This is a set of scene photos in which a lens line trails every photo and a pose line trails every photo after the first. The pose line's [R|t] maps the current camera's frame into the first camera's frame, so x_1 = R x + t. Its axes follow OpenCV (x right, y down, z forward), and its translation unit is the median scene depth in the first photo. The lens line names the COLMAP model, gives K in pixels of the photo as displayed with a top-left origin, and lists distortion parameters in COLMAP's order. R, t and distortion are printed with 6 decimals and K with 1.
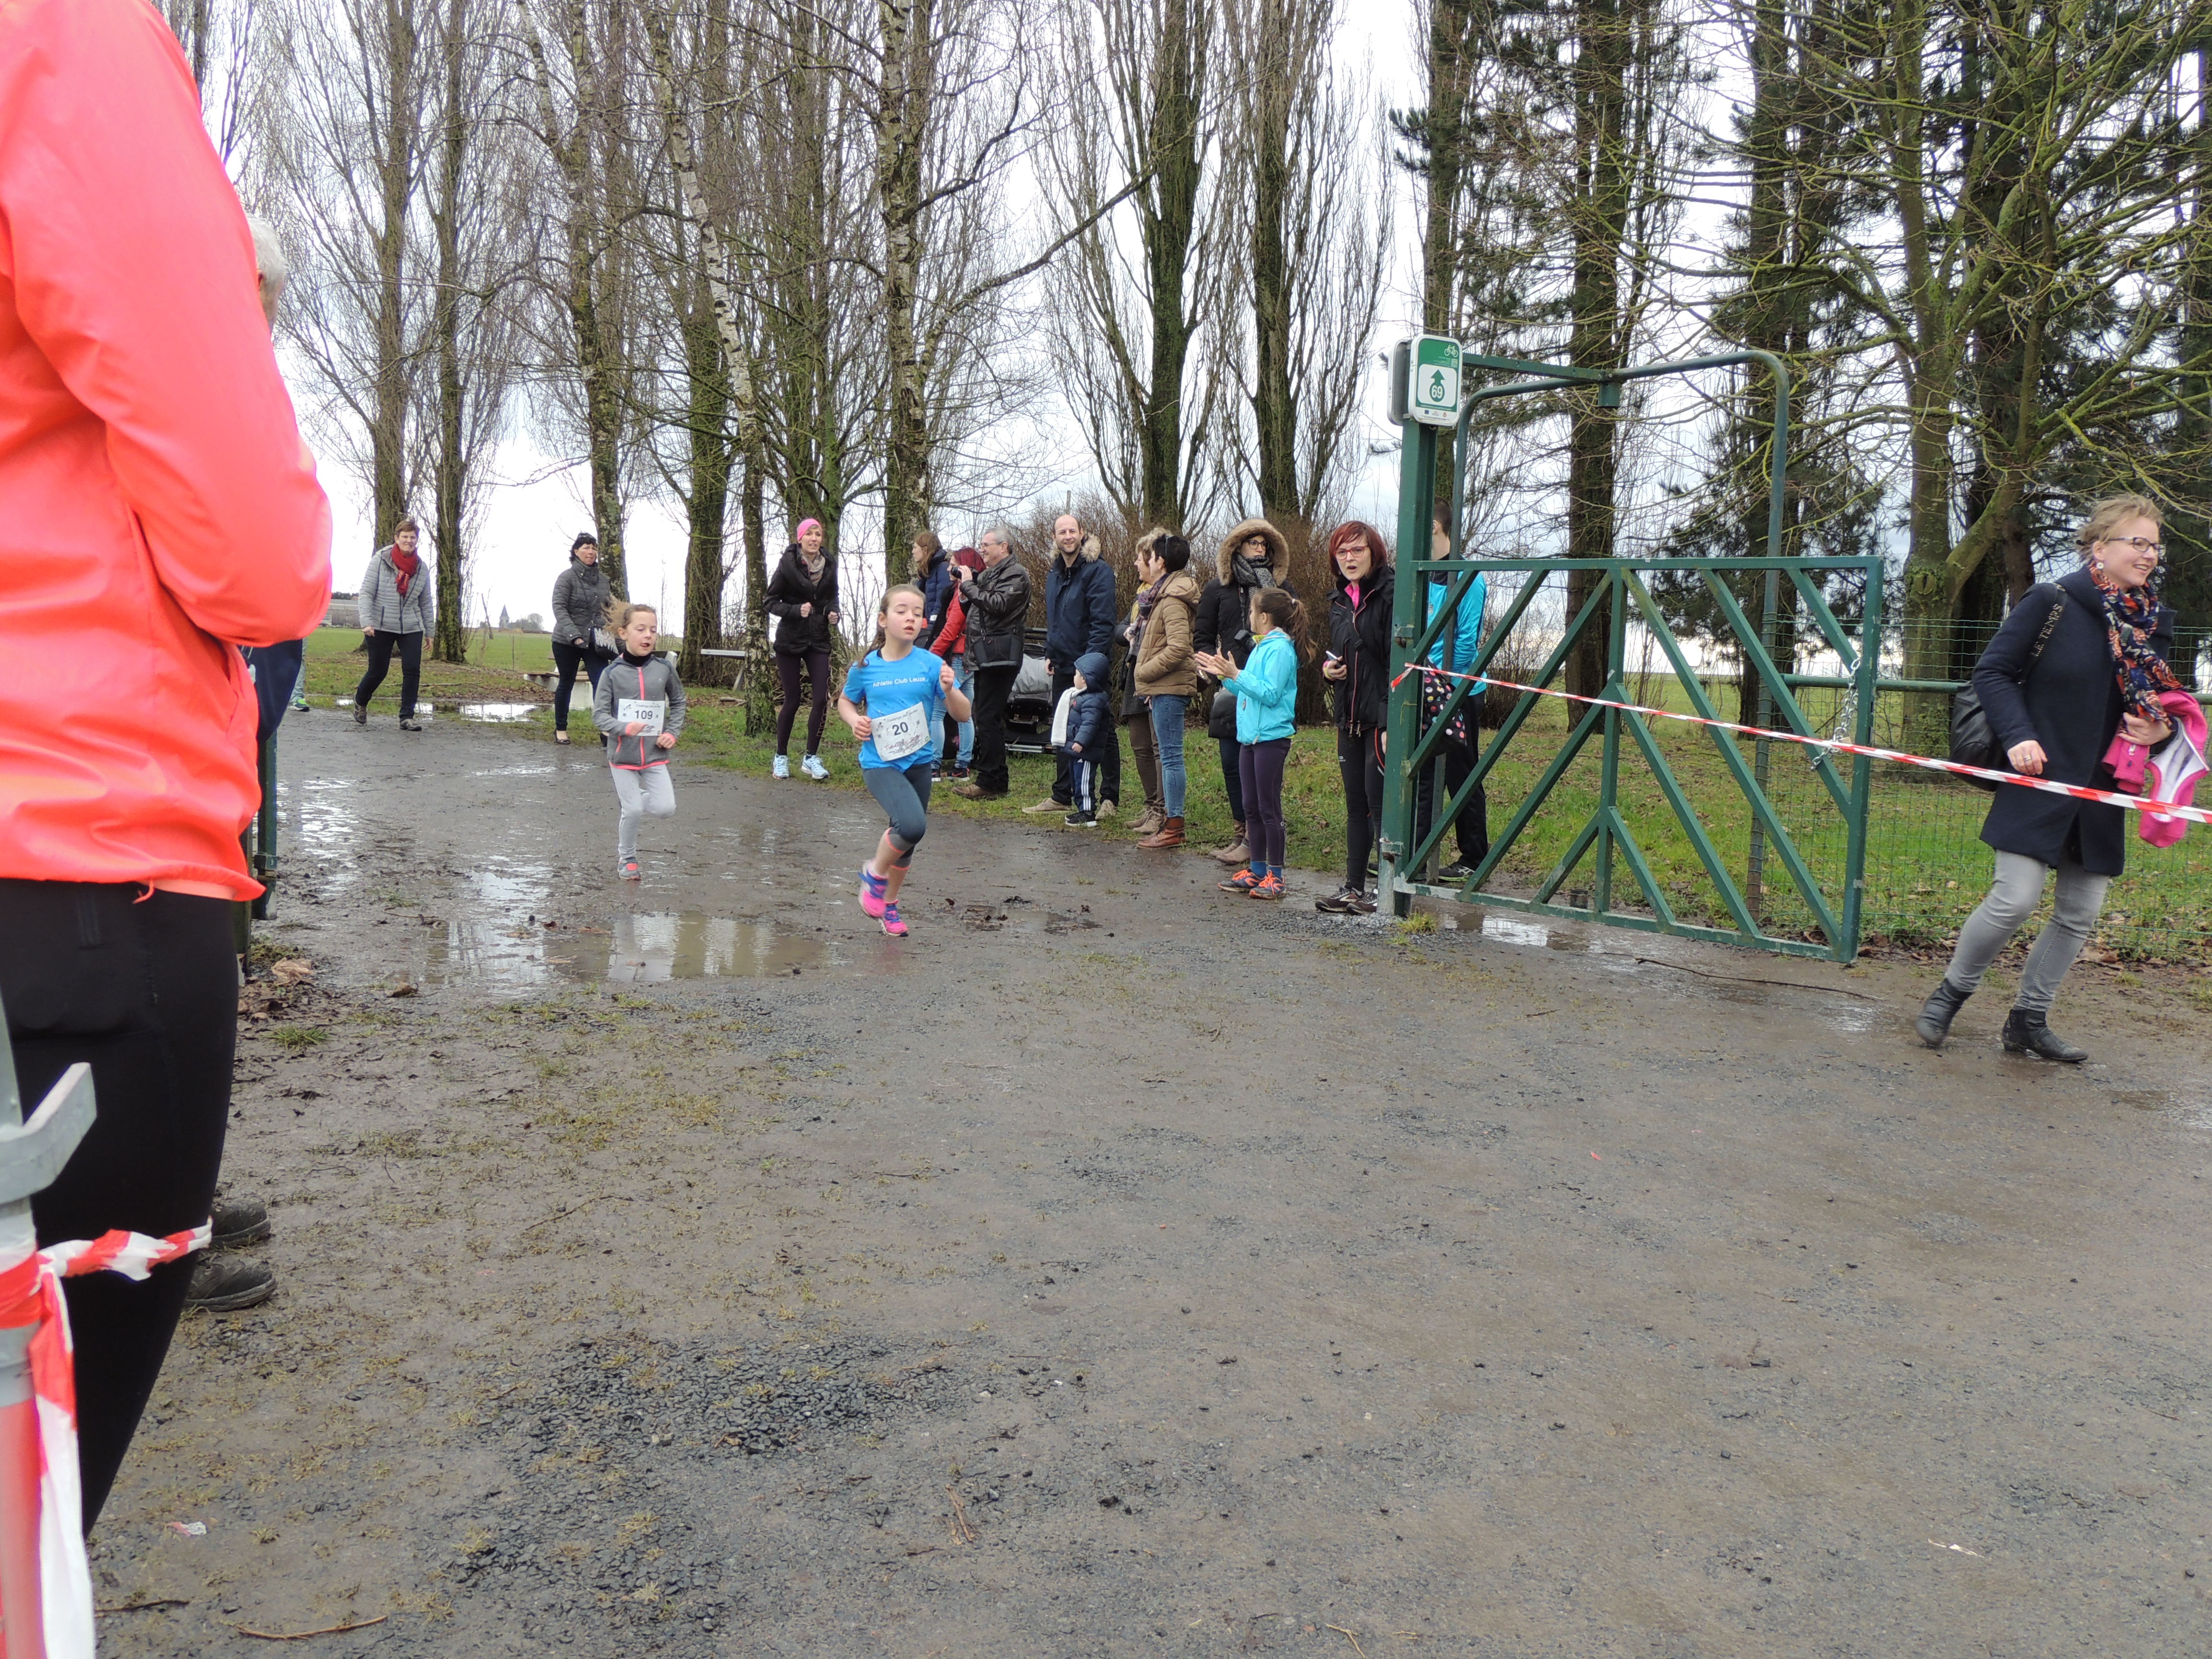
lens RADIAL K [[2174.8, 0, 1115.8], [0, 2174.8, 835.2], [0, 0, 1]] dist [-0.029684, 0.000000]
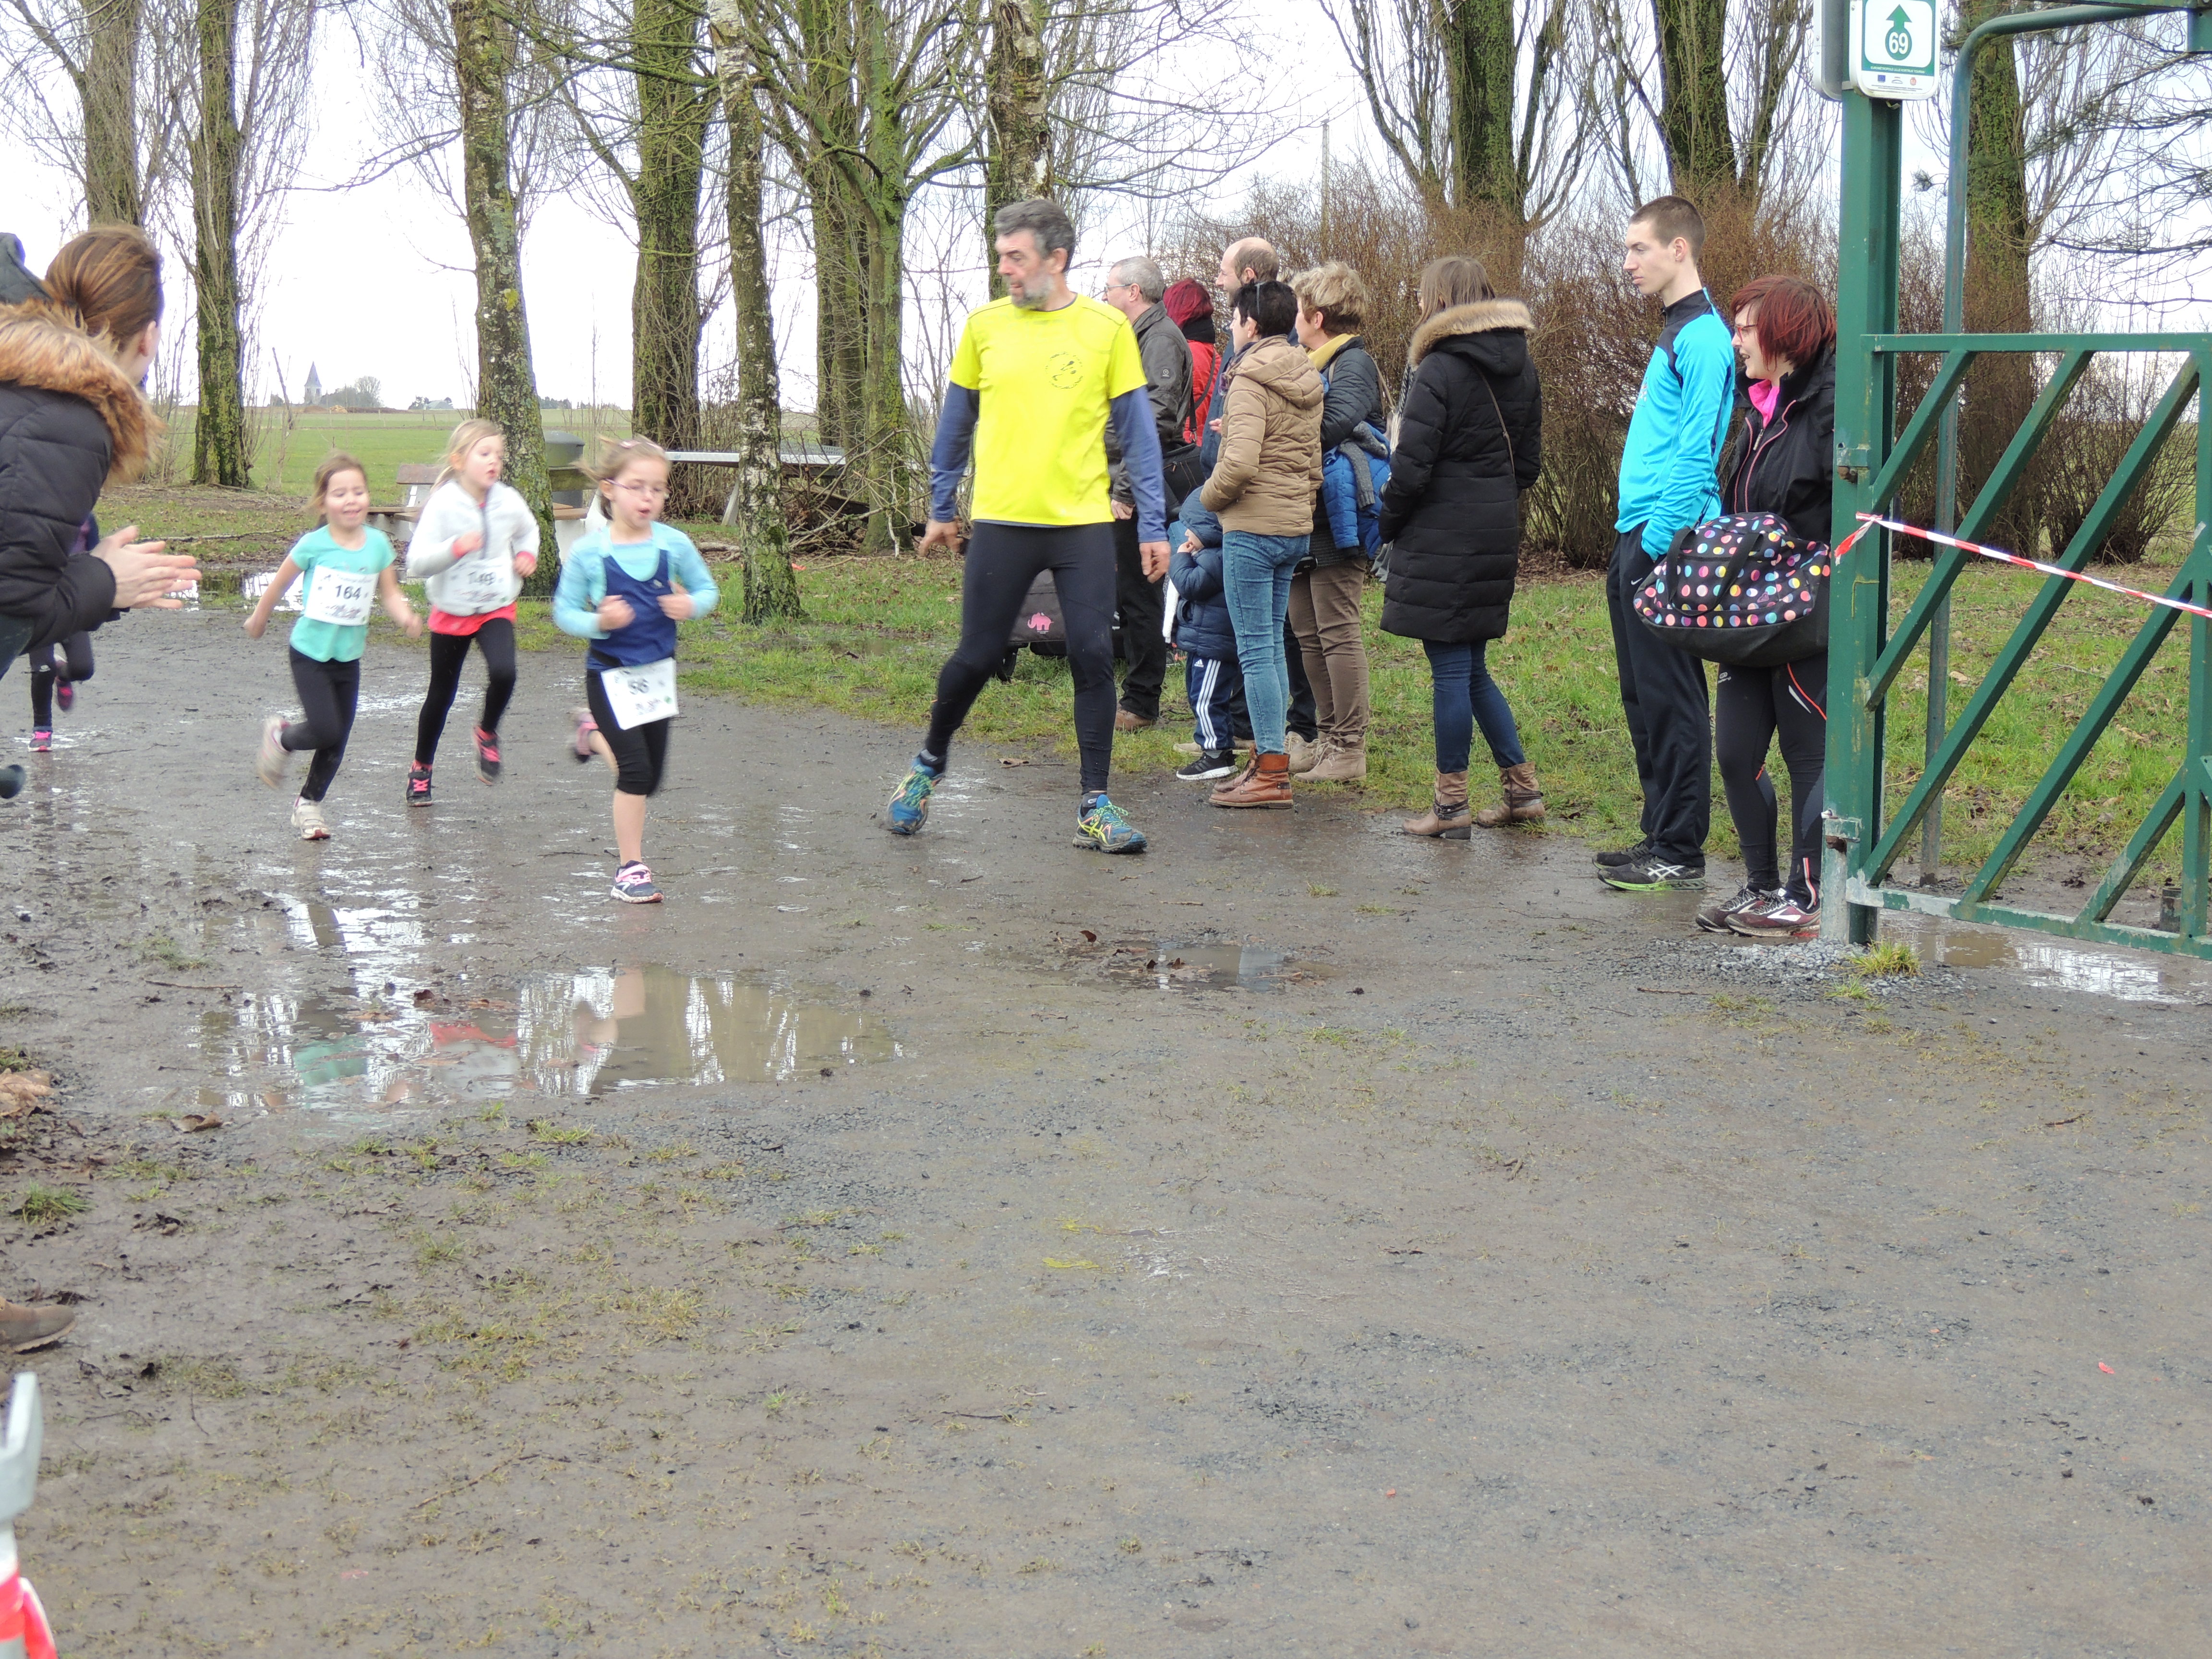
lens RADIAL K [[4116.0, 0, 1121.5], [0, 4116.0, 805.0], [0, 0, 1]] dist [-0.104679, 0.000000]
pose [[0.996397, -0.023839, -0.081396, 0.026882], [0.025252, 0.999547, 0.016375, -0.025528], [0.080969, -0.018371, 0.996547, -0.118504]]
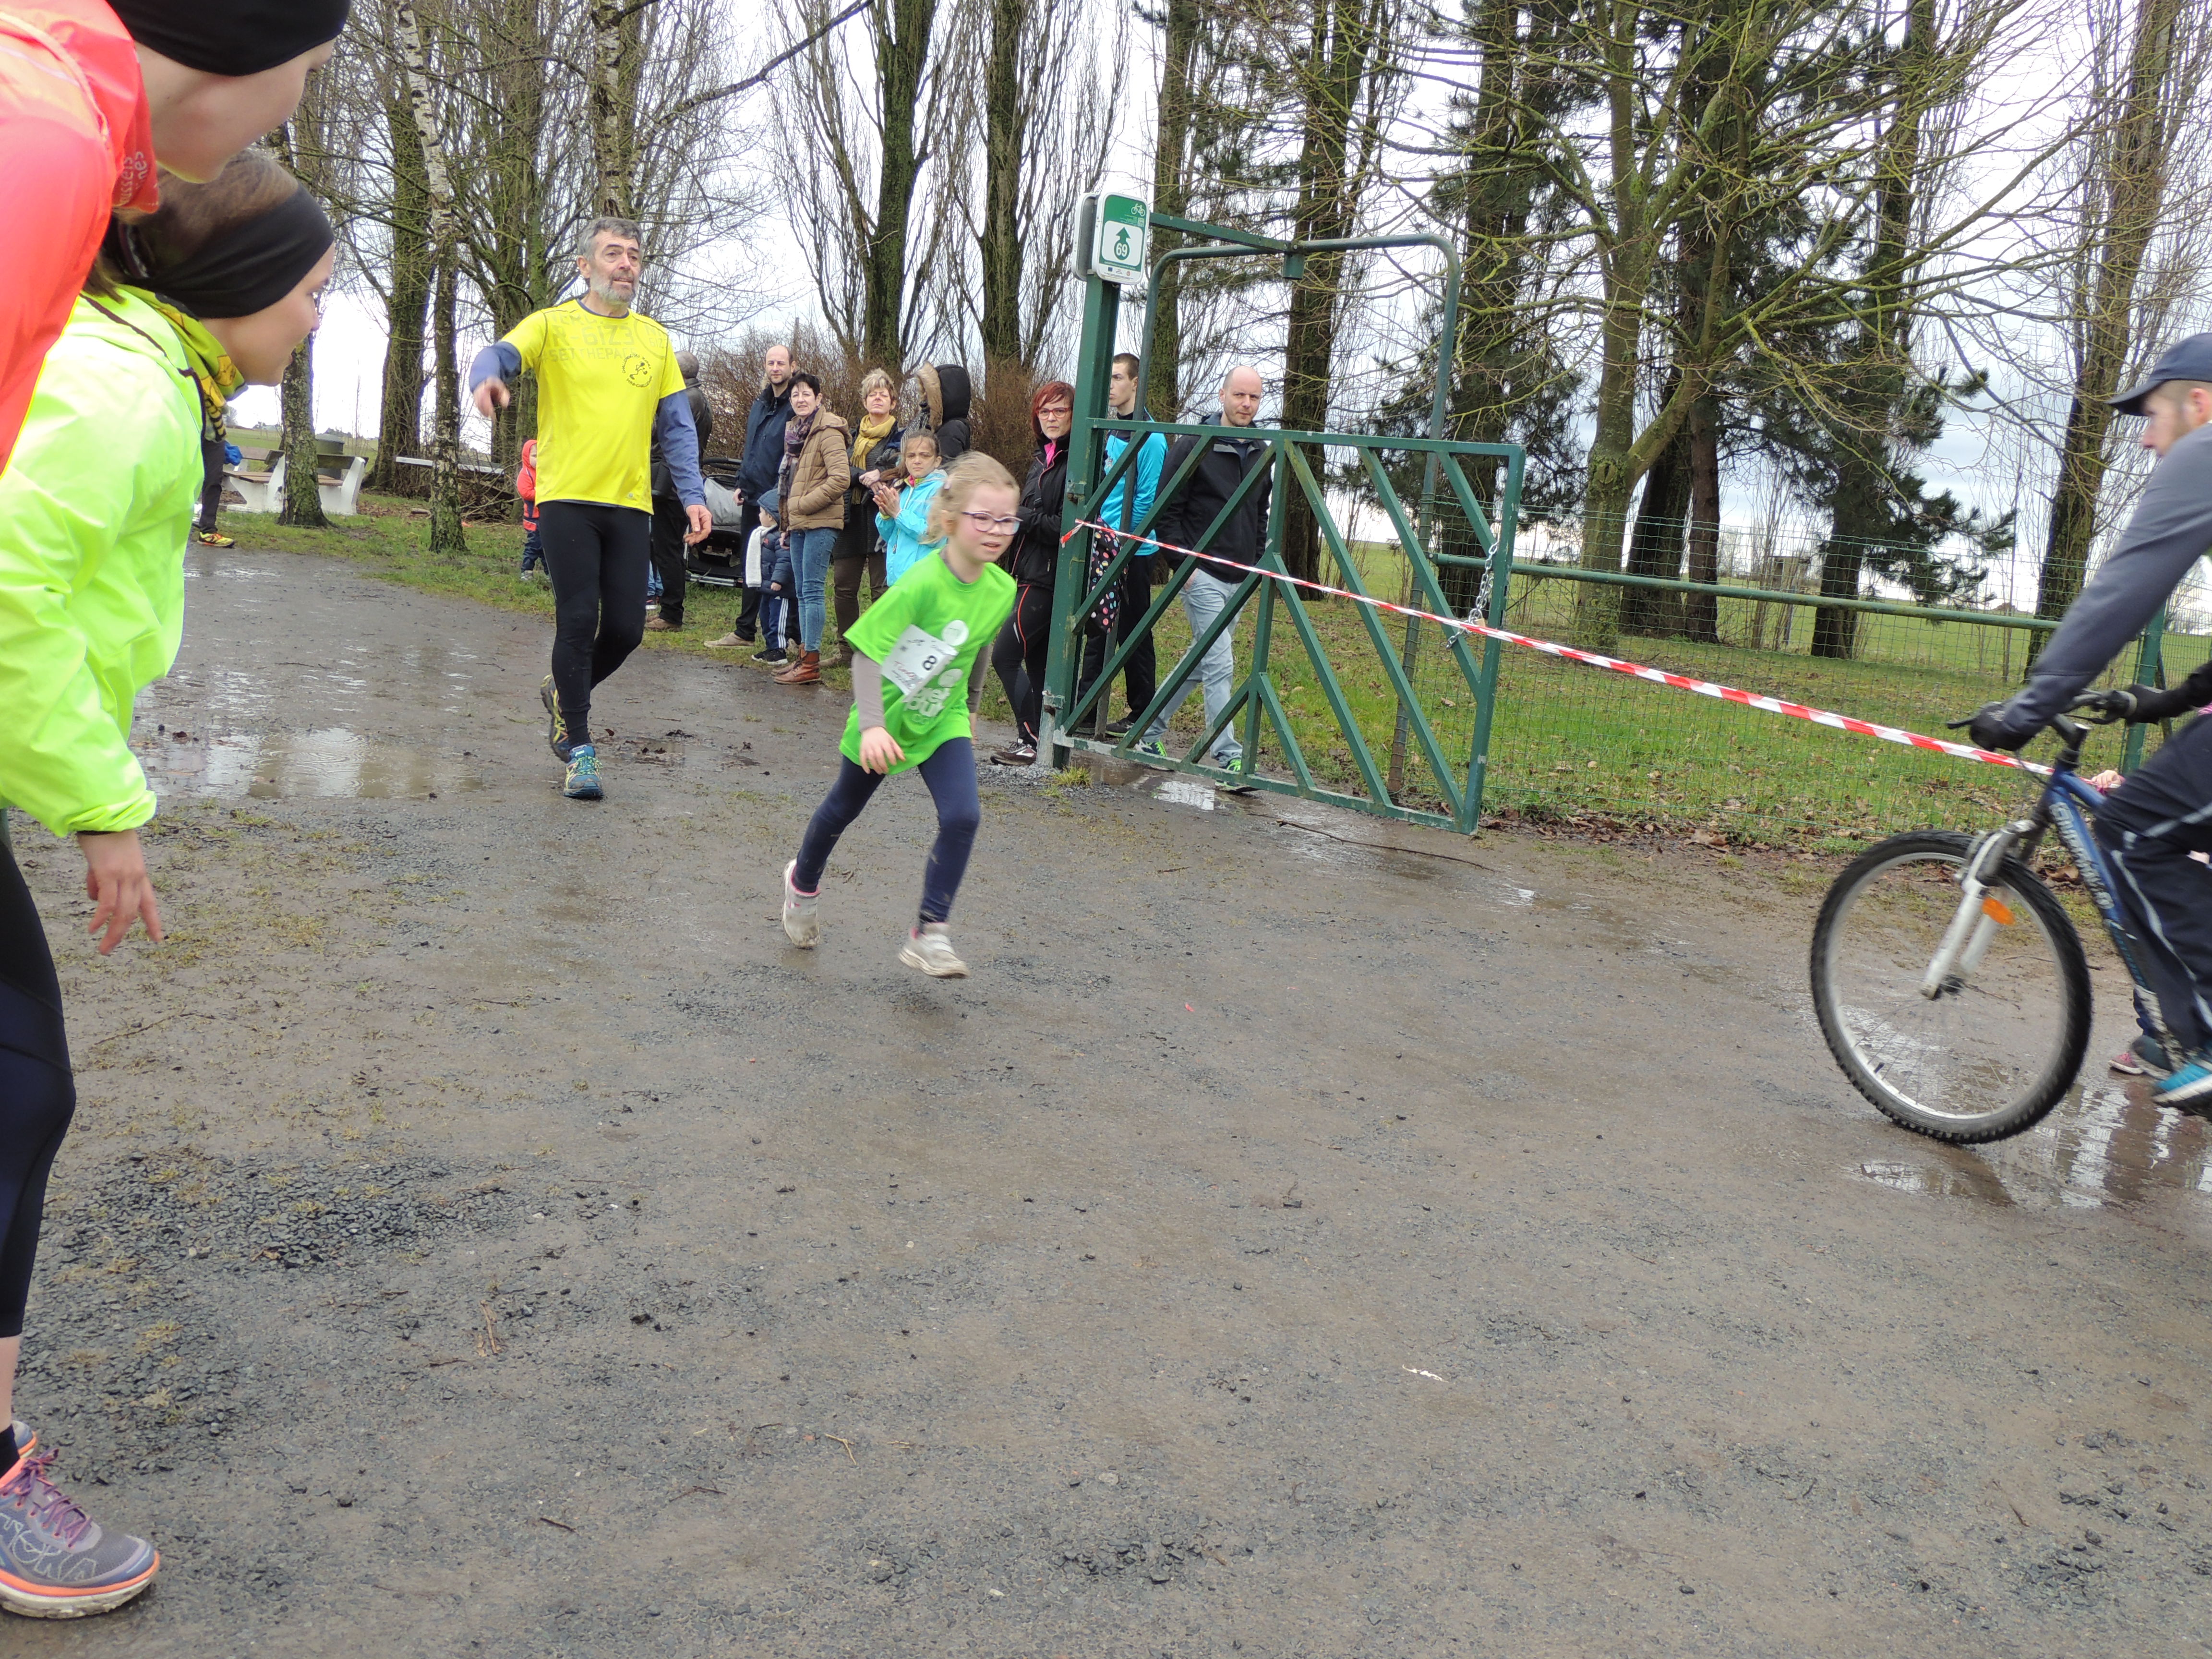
lens RADIAL K [[2174.8, 0, 1148.9], [0, 2174.8, 849.5], [0, 0, 1]] dist [-0.029684, 0.000000]
pose [[0.989265, 0.043204, 0.139602, 0.034940], [-0.053892, 0.995823, 0.073710, -0.002776], [-0.135834, -0.080442, 0.987460, -0.017412]]
